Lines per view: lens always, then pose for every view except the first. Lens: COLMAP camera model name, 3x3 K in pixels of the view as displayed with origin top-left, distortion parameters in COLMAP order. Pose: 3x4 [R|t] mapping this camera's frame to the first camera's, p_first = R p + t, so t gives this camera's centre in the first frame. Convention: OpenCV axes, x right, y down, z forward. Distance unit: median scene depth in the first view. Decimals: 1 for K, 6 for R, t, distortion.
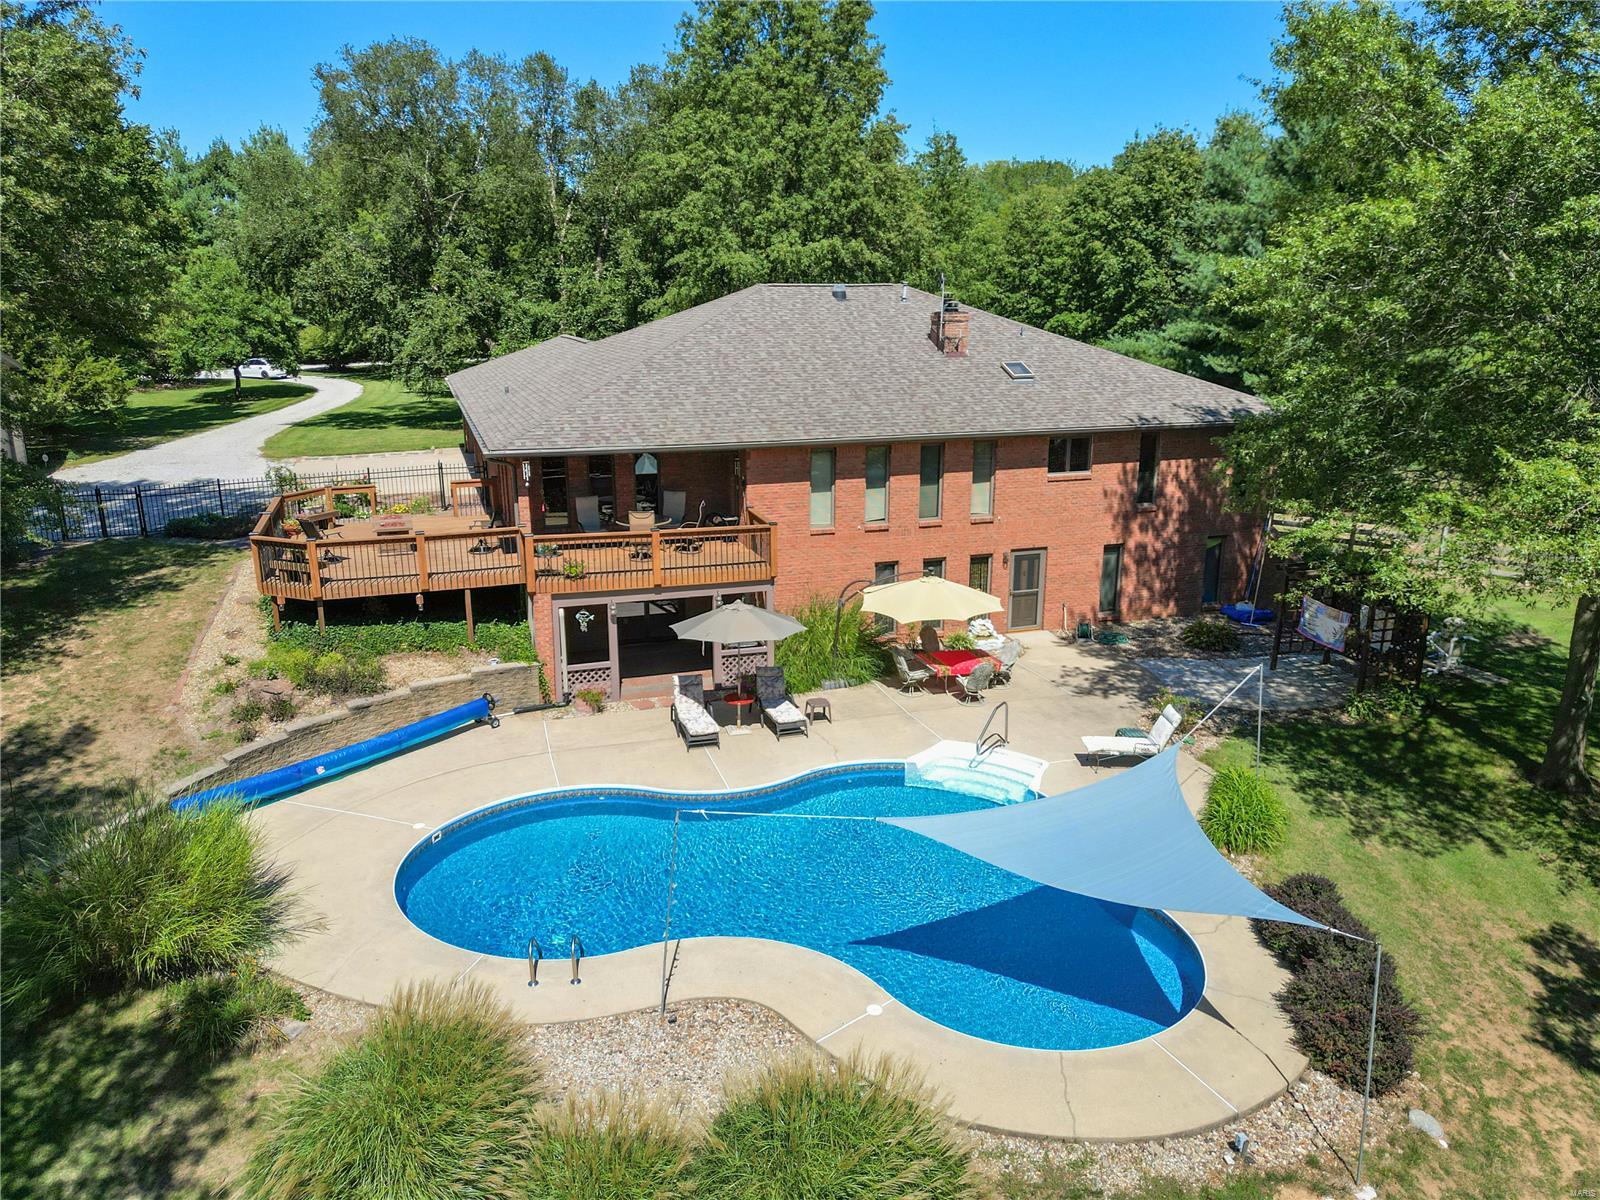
lens RADIAL K [[1100.3, 0, 800.0], [0, 1100.3, 600.0], [0, 0, 1]] dist [0.002239, -0.000181]
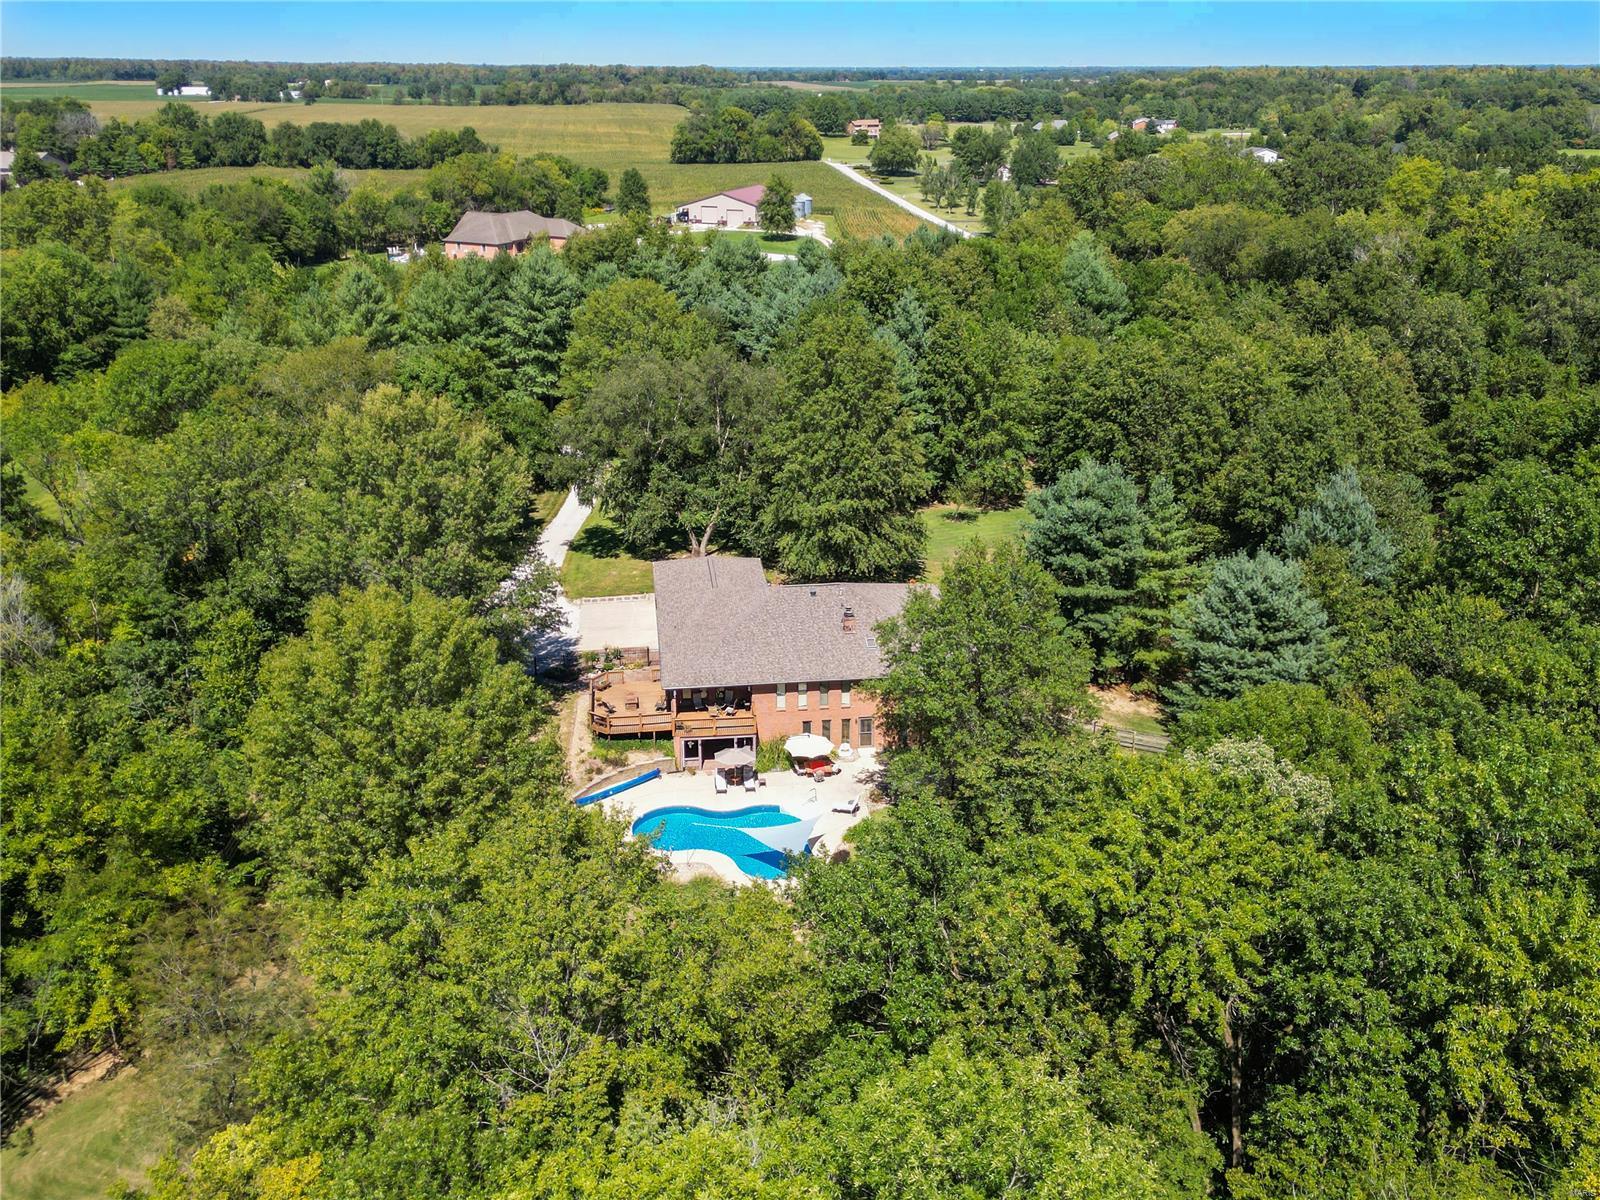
lens RADIAL K [[1100.3, 0, 800.0], [0, 1100.3, 600.0], [0, 0, 1]] dist [0.002239, -0.000181]
pose [[0.983358, 0.073064, -0.166339, 0.553141], [-0.062616, 0.995772, 0.067217, -0.577567], [0.170547, -0.055683, 0.983775, -1.835484]]
